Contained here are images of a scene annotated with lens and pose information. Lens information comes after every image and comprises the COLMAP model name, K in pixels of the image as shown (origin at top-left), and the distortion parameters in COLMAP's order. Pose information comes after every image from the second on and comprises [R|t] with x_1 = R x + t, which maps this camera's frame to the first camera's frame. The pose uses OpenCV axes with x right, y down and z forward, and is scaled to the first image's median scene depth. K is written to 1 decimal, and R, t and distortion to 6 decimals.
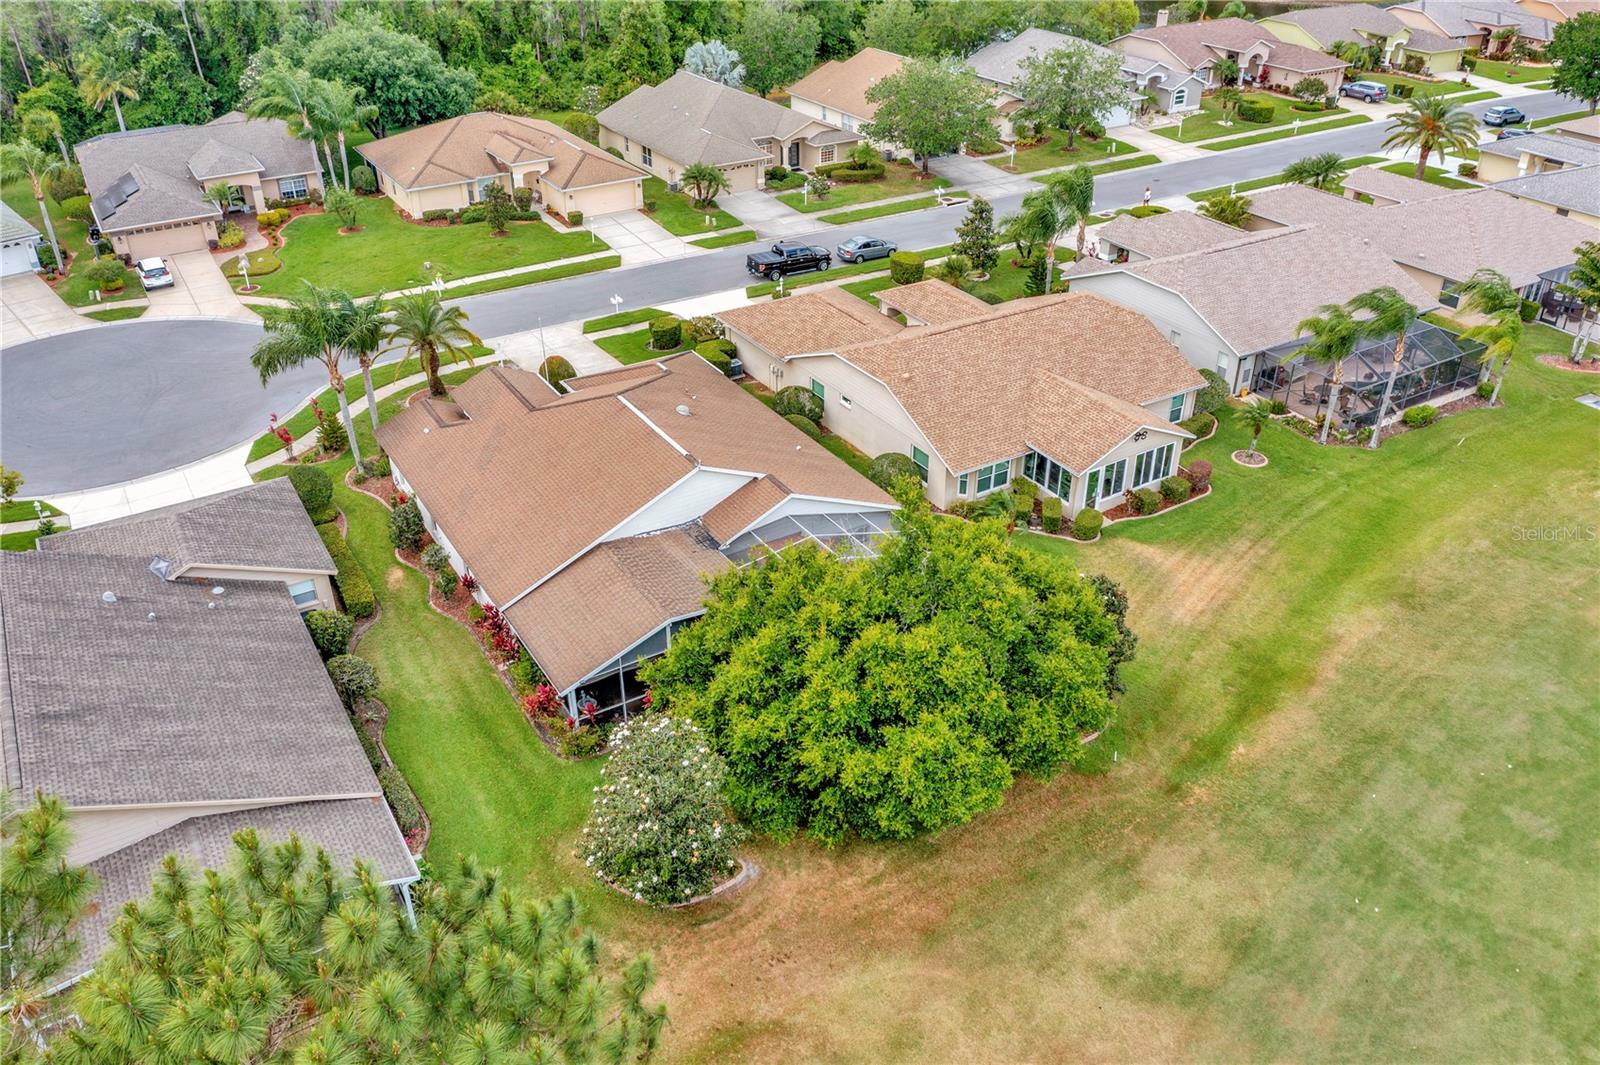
lens RADIAL K [[1255.5, 0, 797.9], [0, 1255.5, 537.5], [0, 0, 1]] dist [-0.031199, 0.002530]
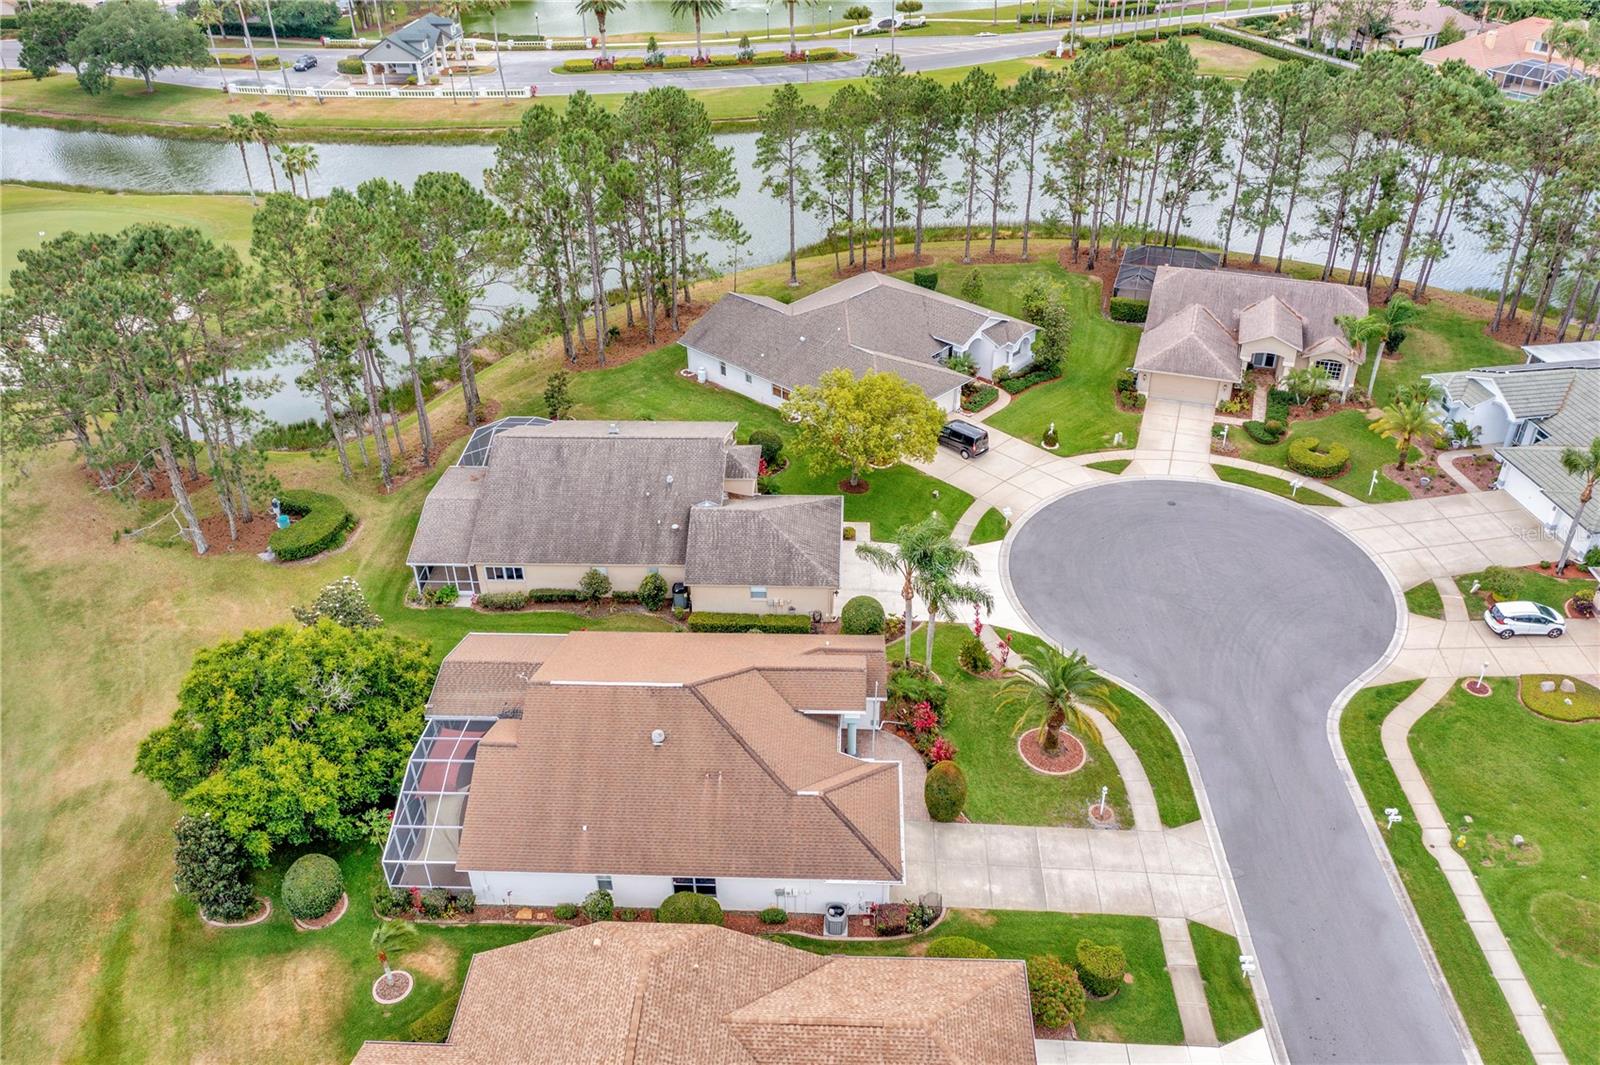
lens RADIAL K [[1255.5, 0, 797.9], [0, 1255.5, 537.5], [0, 0, 1]] dist [-0.031199, 0.002530]
pose [[-0.558612, 0.469131, -0.684009, 0.305898], [-0.416930, 0.554092, 0.720522, -0.630102], [0.717023, 0.687676, -0.113928, 0.680164]]
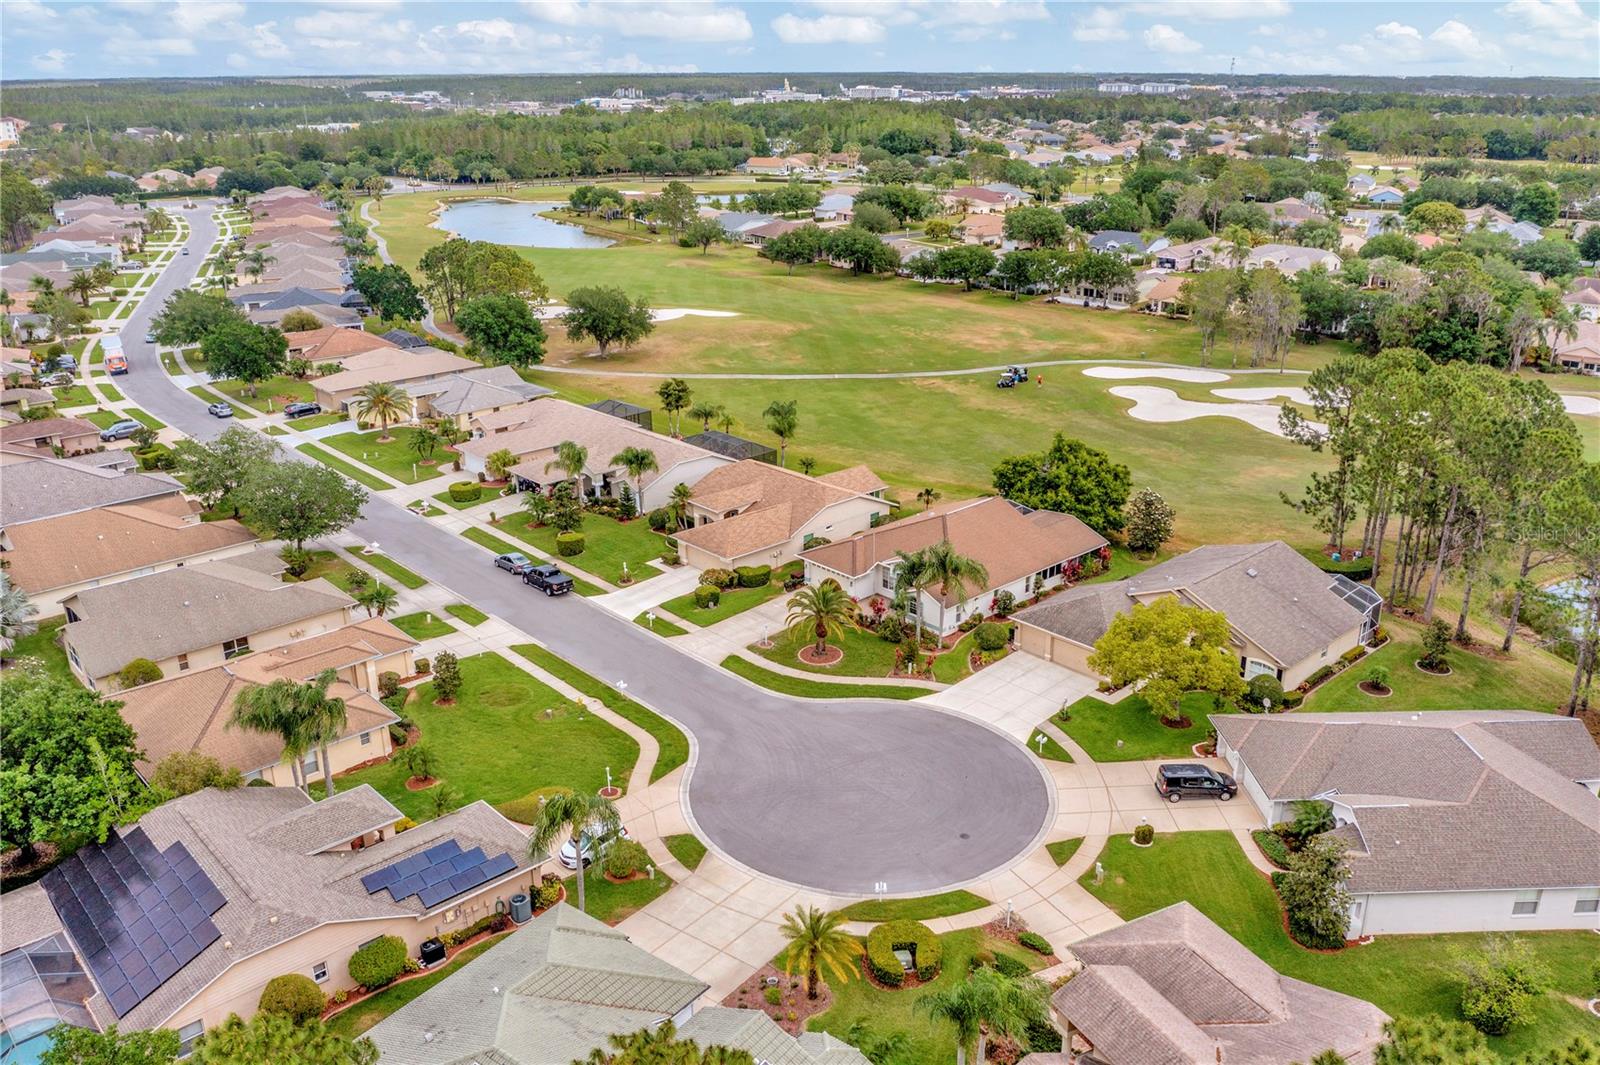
lens RADIAL K [[1259.4, 0, 806.4], [0, 1259.4, 541.9], [0, 0, 1]] dist [-0.030623, 0.000914]
pose [[-0.199773, -0.341416, 0.918437, -1.242906], [0.512908, 0.762216, 0.394908, -0.625656], [-0.834875, 0.549965, 0.022845, 0.718224]]
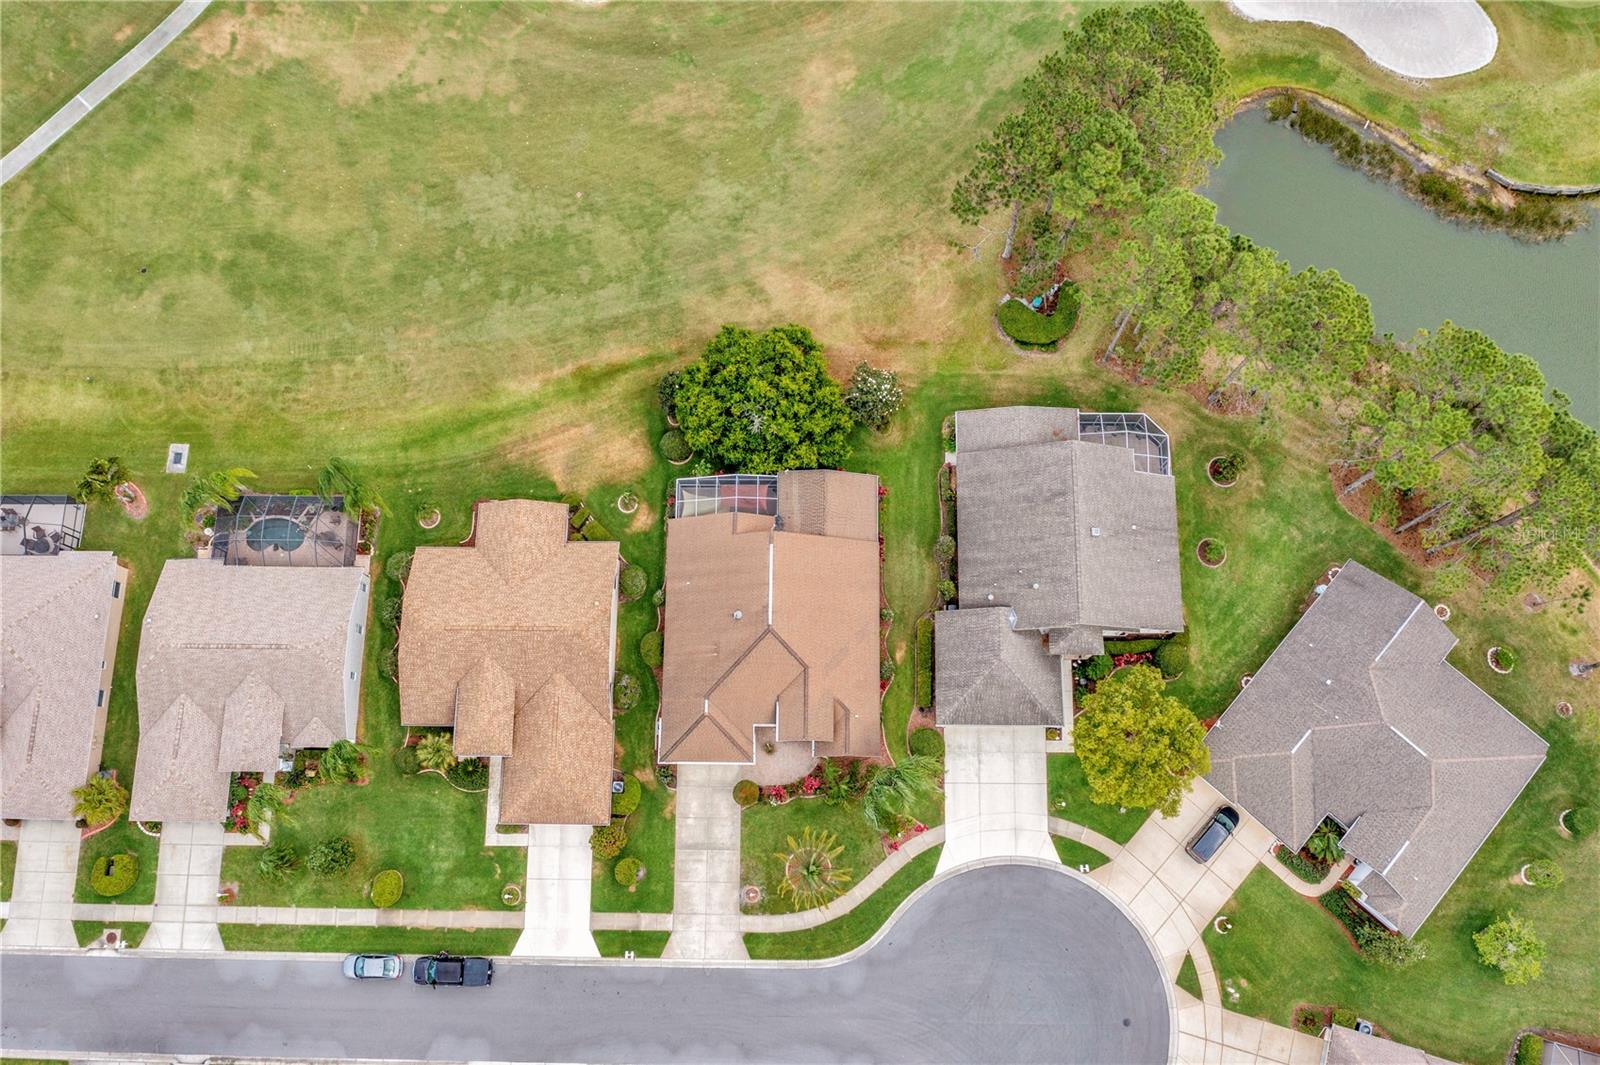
lens RADIAL K [[1255.5, 0, 797.9], [0, 1255.5, 537.5], [0, 0, 1]] dist [-0.031199, 0.002530]
pose [[-0.846992, -0.510168, 0.149441, -0.234239], [0.294913, -0.217041, 0.930548, -1.073121], [-0.442301, 0.832239, 0.334287, 0.169437]]
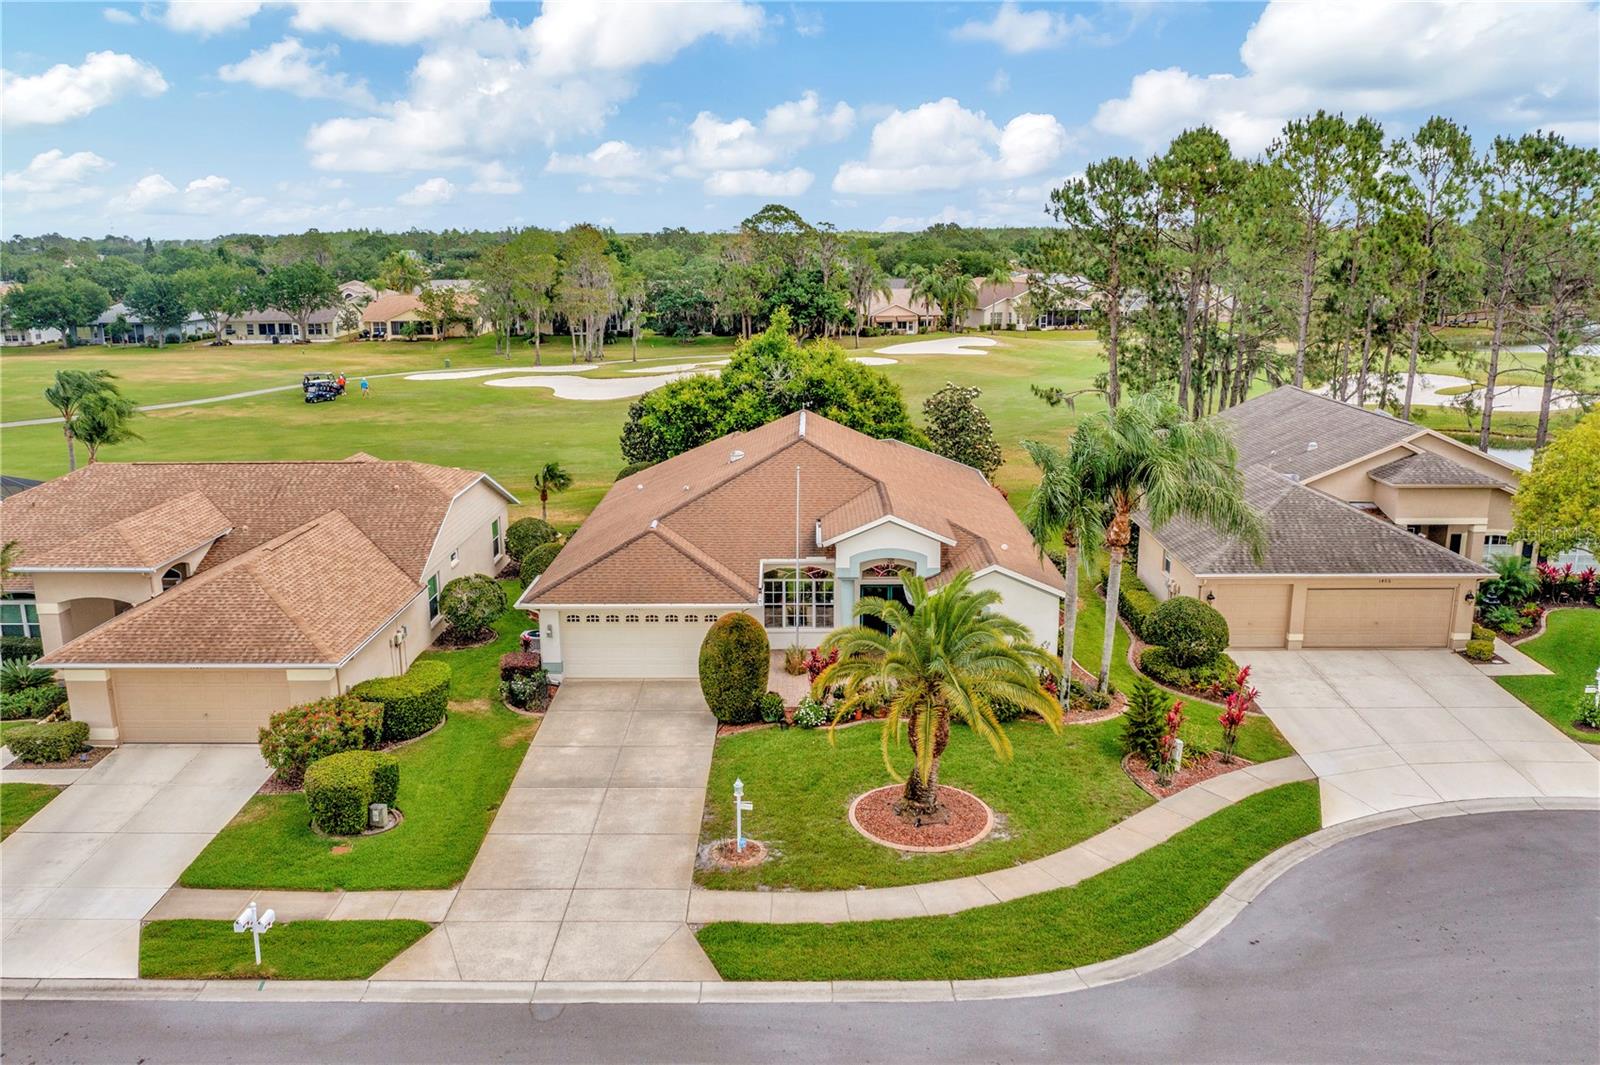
lens RADIAL K [[1255.5, 0, 797.9], [0, 1255.5, 537.5], [0, 0, 1]] dist [-0.031199, 0.002530]
pose [[-0.847278, -0.114830, 0.518588, -0.372103], [0.284499, 0.726370, 0.625658, -0.376635], [-0.448531, 0.677644, -0.582768, 0.959187]]
